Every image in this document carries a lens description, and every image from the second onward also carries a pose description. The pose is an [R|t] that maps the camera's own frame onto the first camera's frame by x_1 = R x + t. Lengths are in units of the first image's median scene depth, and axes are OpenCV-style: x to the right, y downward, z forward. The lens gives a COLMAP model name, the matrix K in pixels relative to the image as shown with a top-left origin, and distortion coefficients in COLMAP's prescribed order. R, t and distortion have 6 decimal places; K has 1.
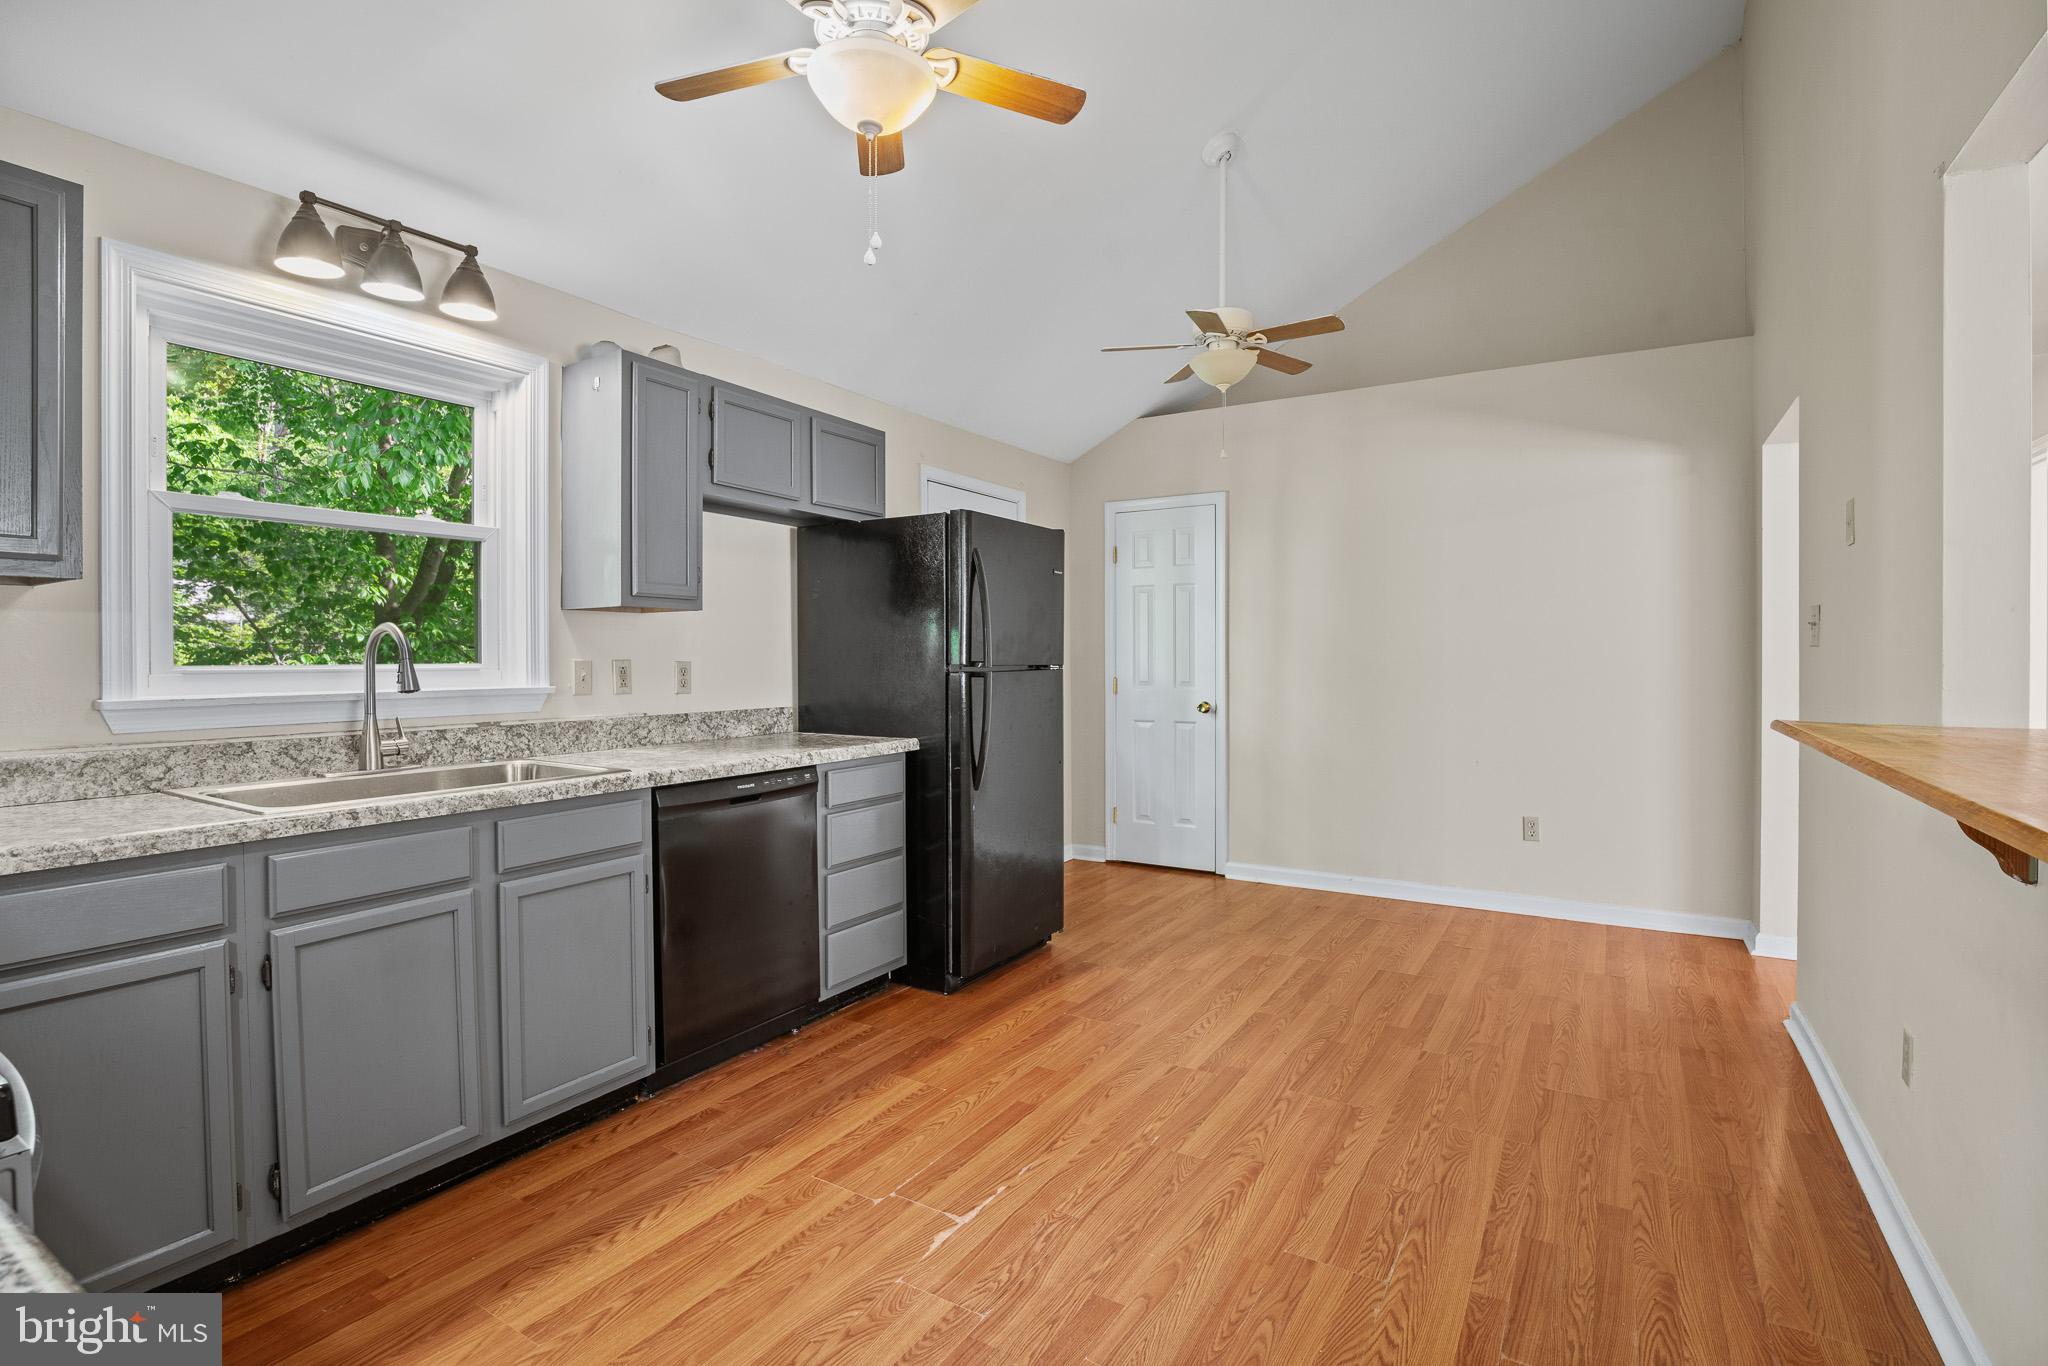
lens RADIAL K [[982.0, 0, 1021.5], [0, 982.0, 662.0], [0, 0, 1]] dist [-0.033172, 0.000025]
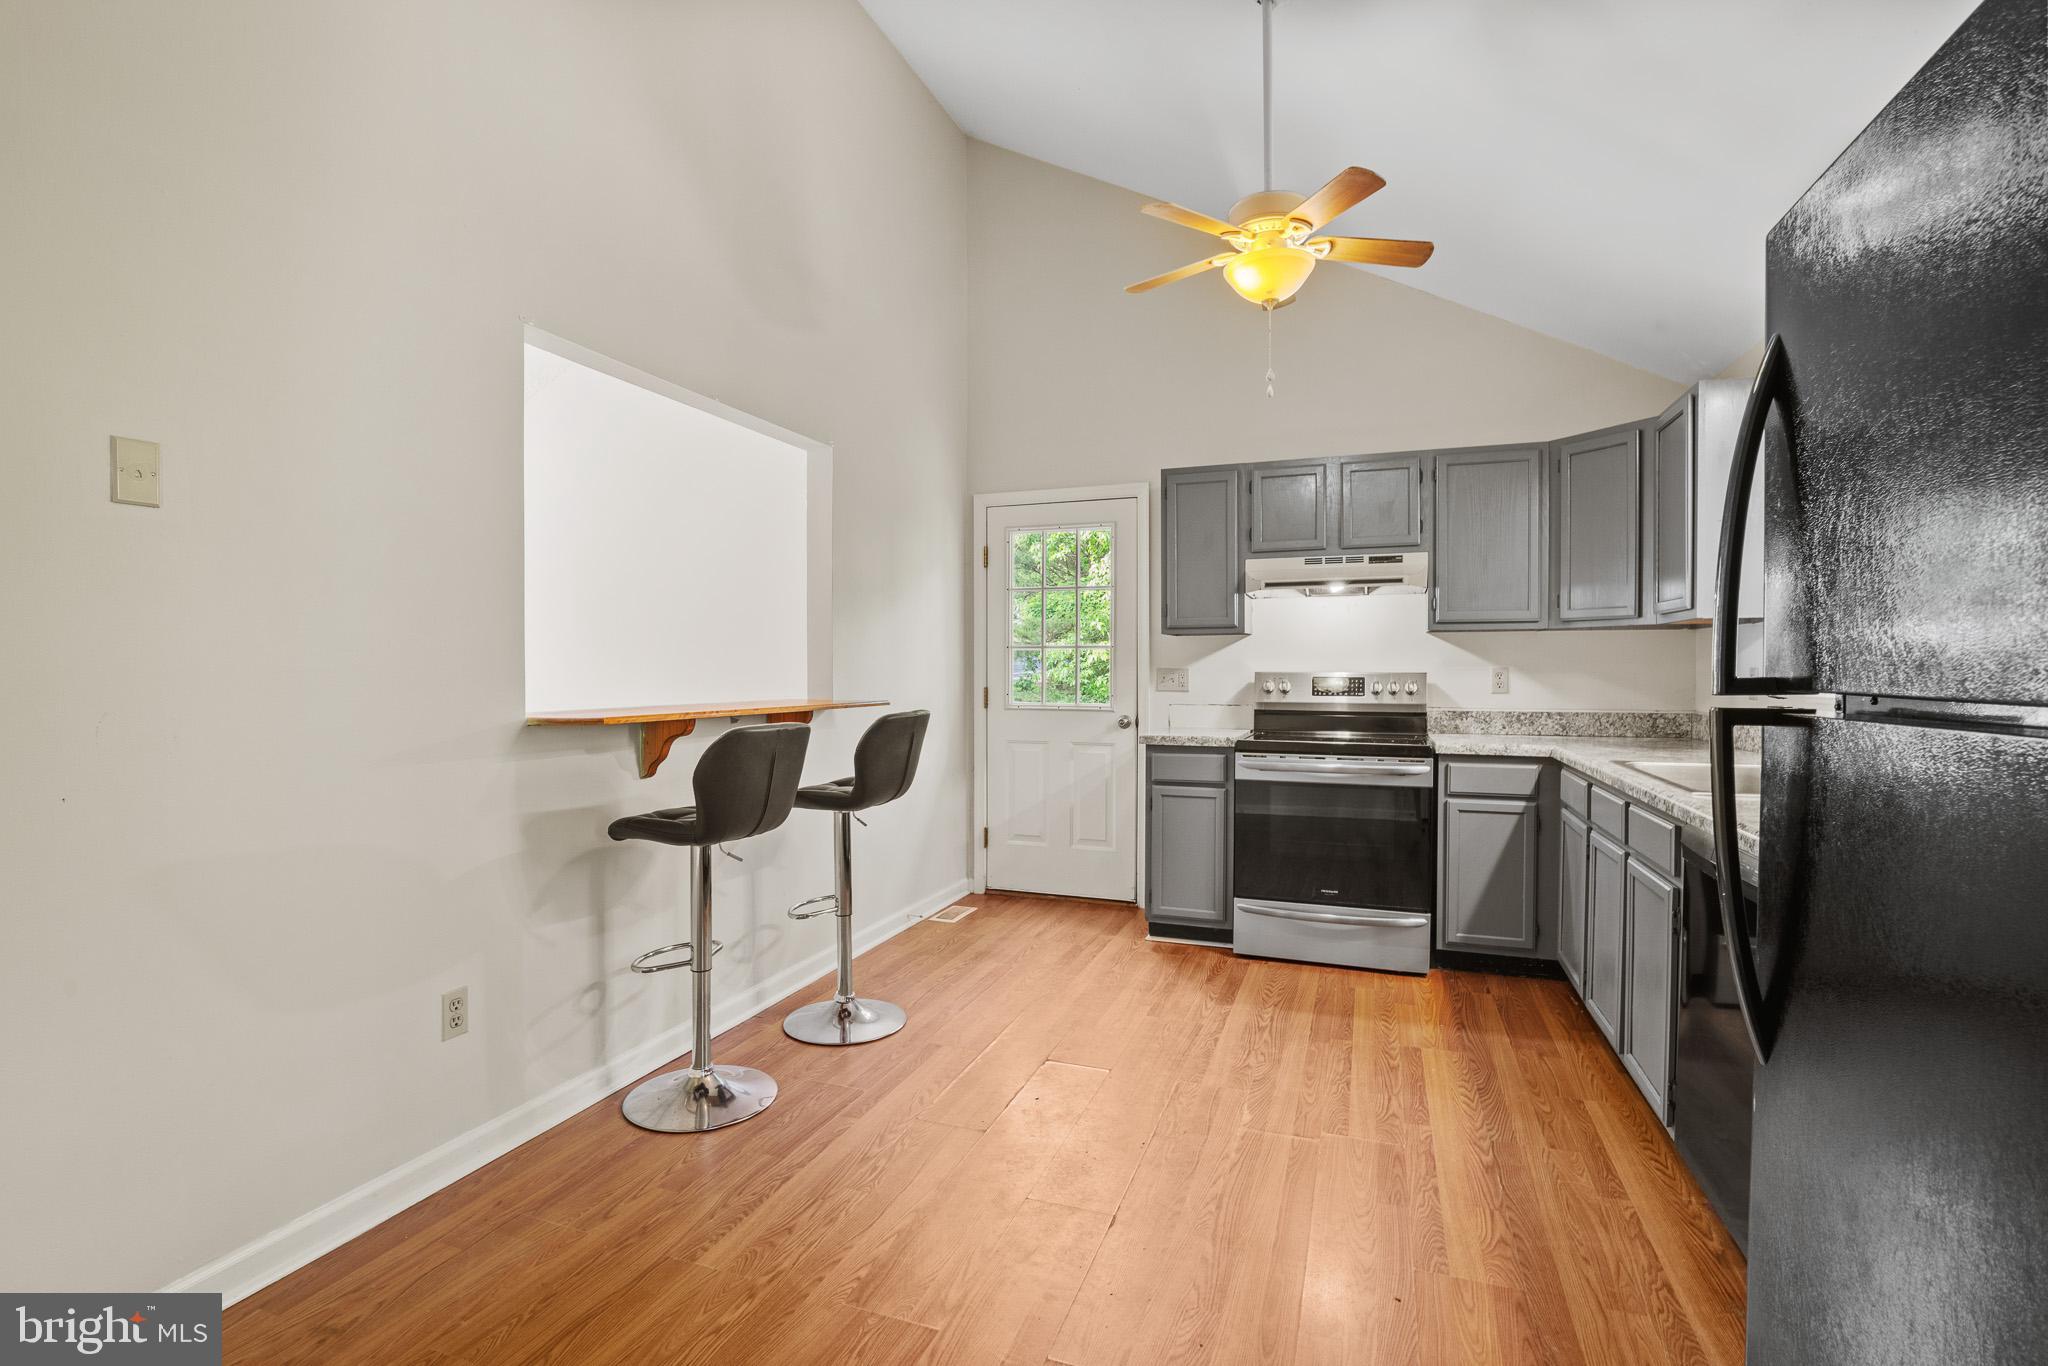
lens RADIAL K [[942.7, 0, 1018.3], [0, 942.7, 693.3], [0, 0, 1]] dist [-0.014000, 0.000277]
pose [[-0.980641, 0.003142, -0.195787, 0.386551], [-0.004207, 0.999302, 0.037108, -0.007876], [0.195767, 0.037213, -0.979944, 1.823368]]
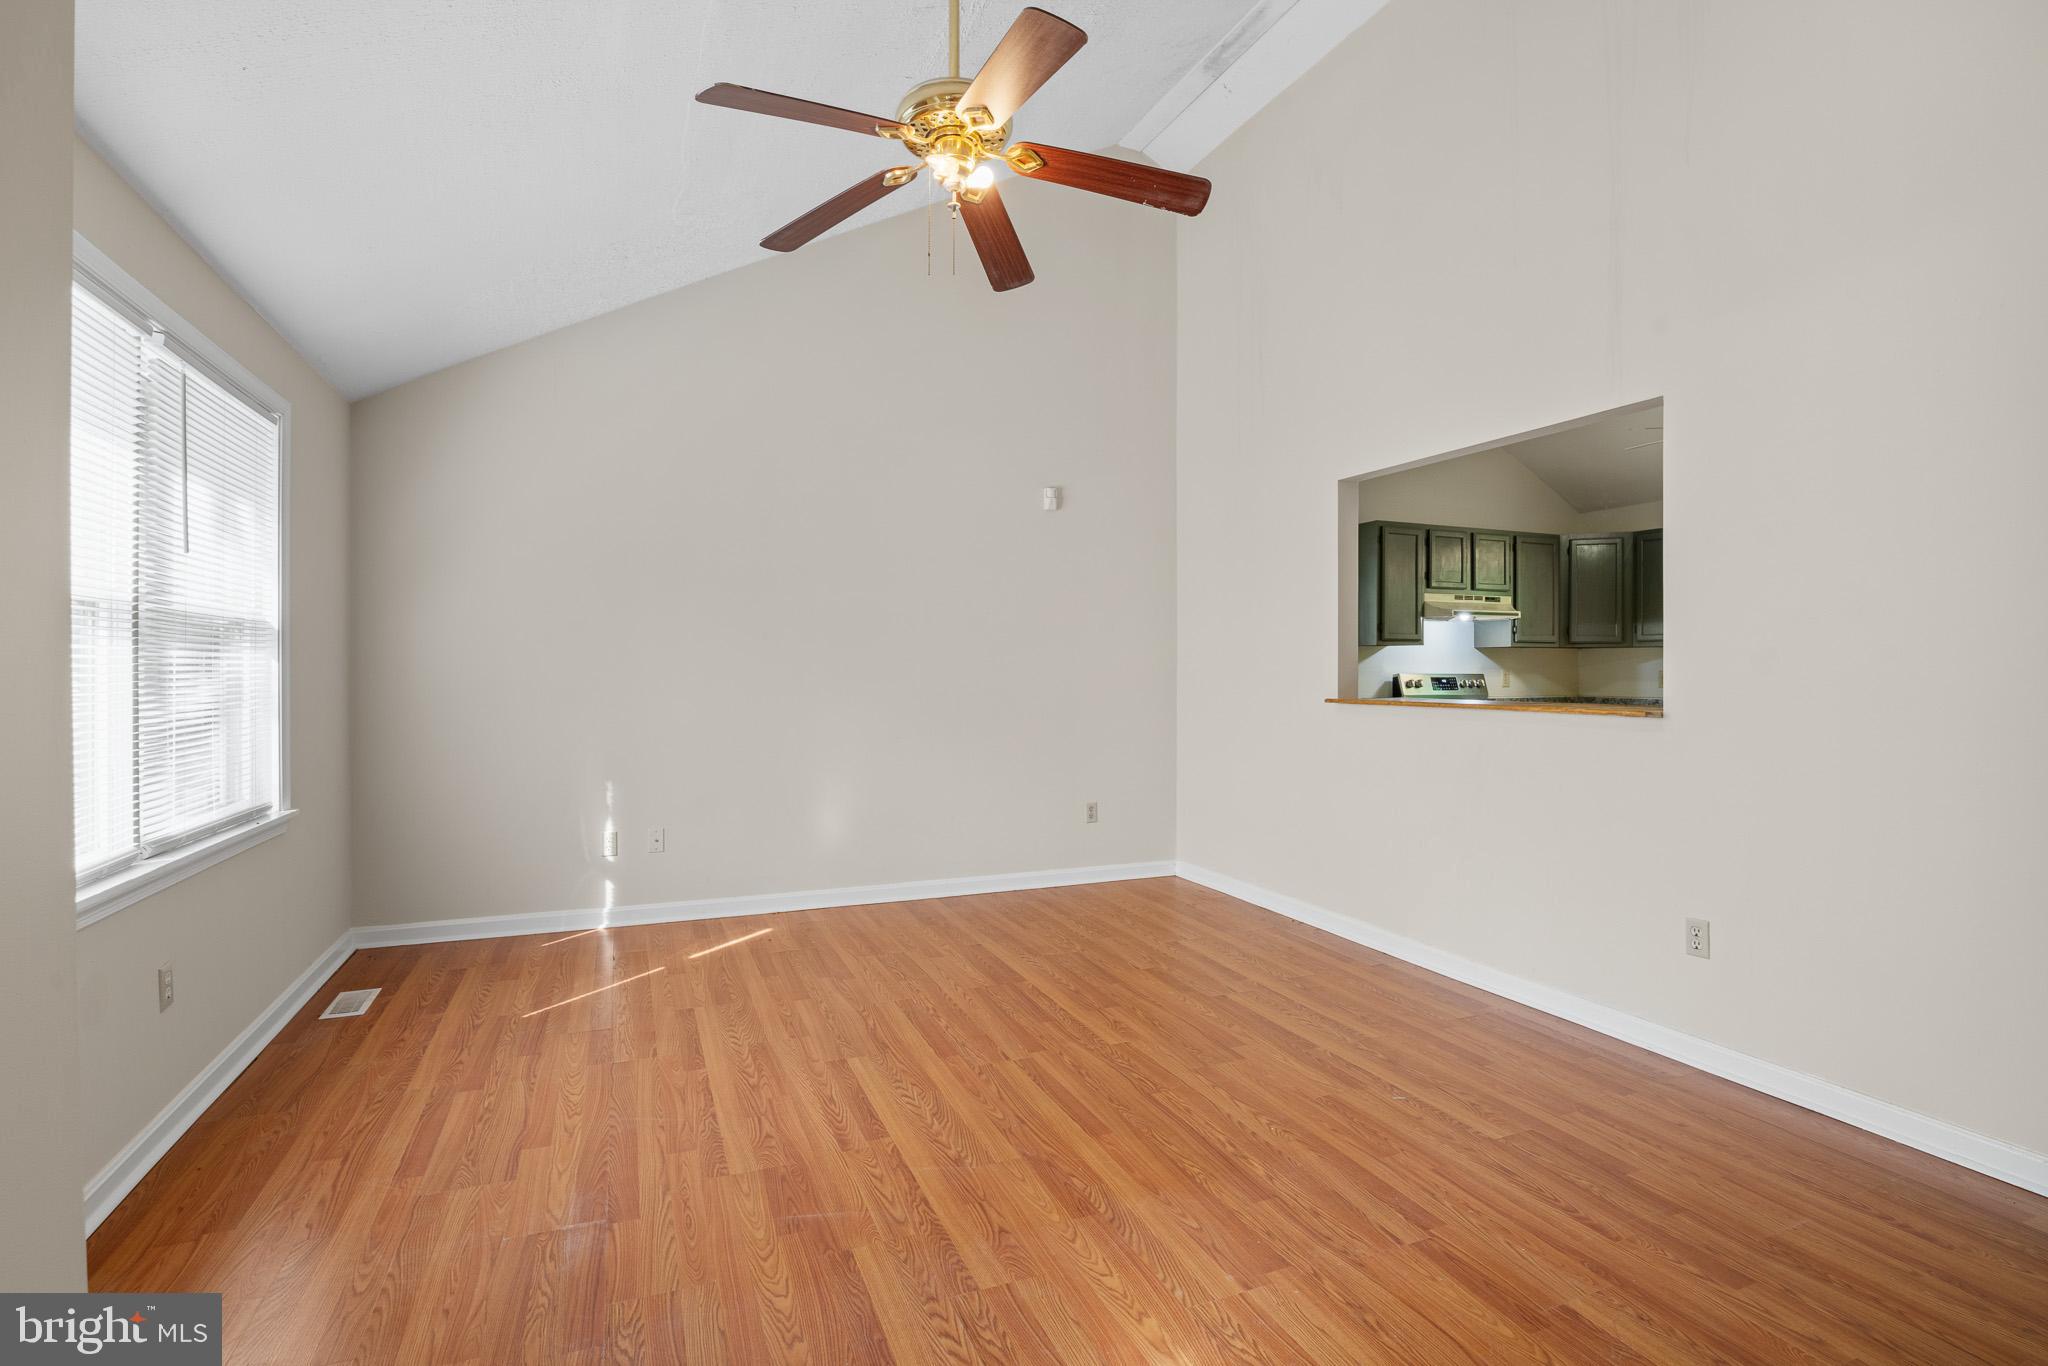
lens RADIAL K [[982.0, 0, 1021.5], [0, 982.0, 662.0], [0, 0, 1]] dist [-0.033172, 0.000025]
pose [[-0.590015, -0.007302, -0.807359, 2.300287], [-0.012451, 0.999922, 0.000055, -0.002025], [0.807296, 0.010085, -0.590060, 0.814802]]
